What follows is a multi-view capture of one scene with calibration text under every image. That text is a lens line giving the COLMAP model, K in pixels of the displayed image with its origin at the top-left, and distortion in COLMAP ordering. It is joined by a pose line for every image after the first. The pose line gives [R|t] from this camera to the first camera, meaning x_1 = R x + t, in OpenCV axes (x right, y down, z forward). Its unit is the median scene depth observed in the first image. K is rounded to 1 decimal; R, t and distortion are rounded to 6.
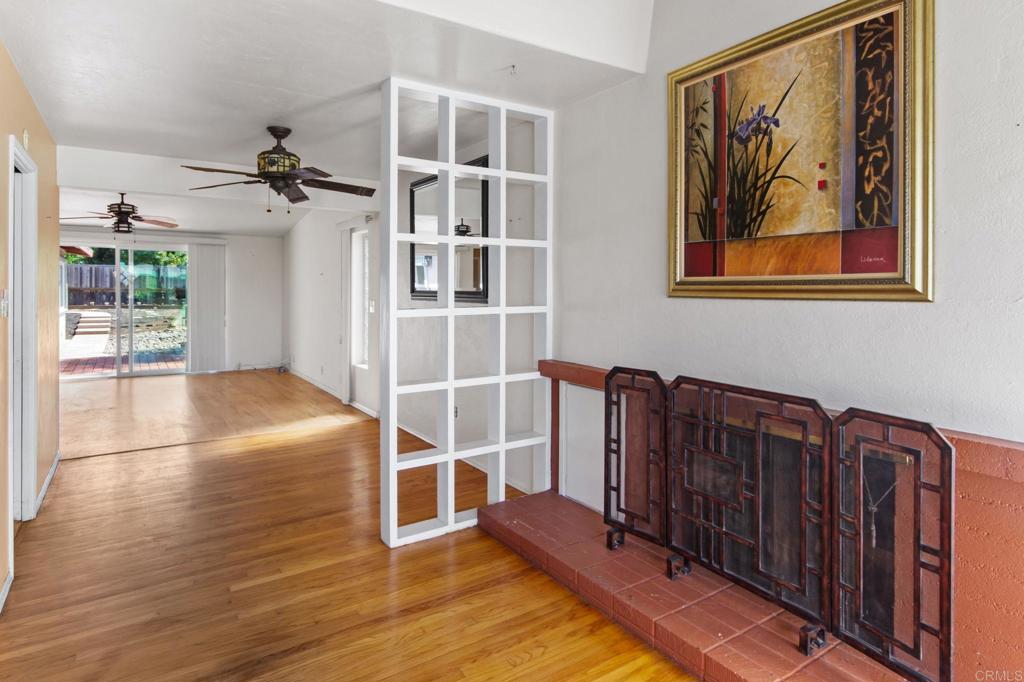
lens RADIAL K [[568.6, 0, 510.7], [0, 568.6, 304.0], [0, 0, 1]] dist [-0.002469, -0.001374]
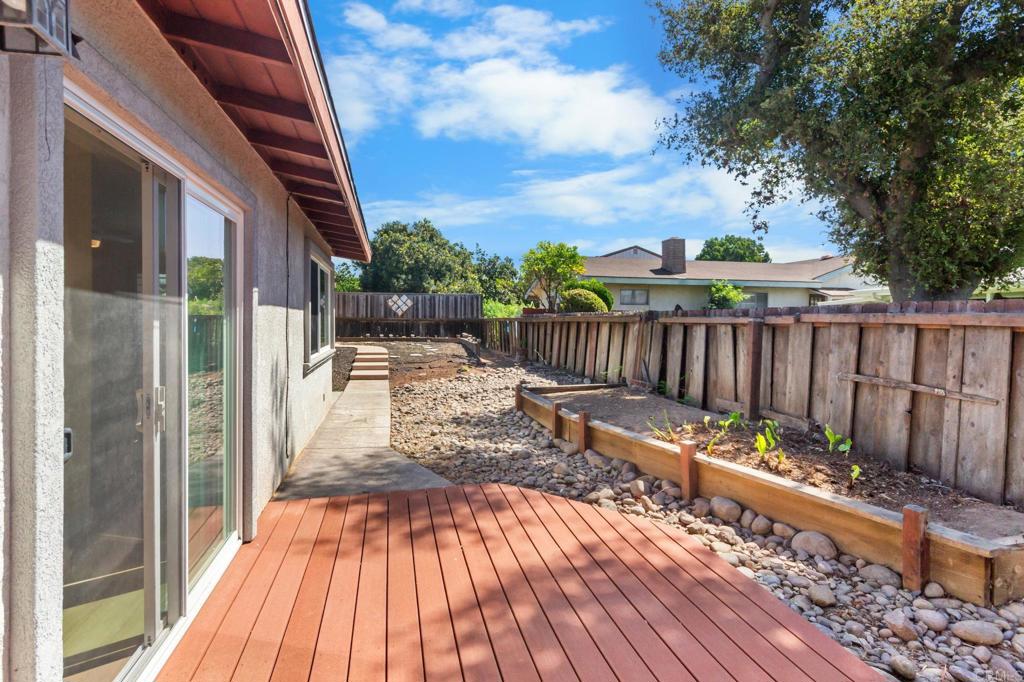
lens RADIAL K [[492.0, 0, 506.3], [0, 492.0, 326.9], [0, 0, 1]] dist [0.000114, 0.000079]
pose [[0.937837, 0.004691, -0.347043, -0.296572], [-0.010086, 0.999855, -0.013742, -0.006761], [0.346928, 0.016389, 0.937748, 0.392663]]
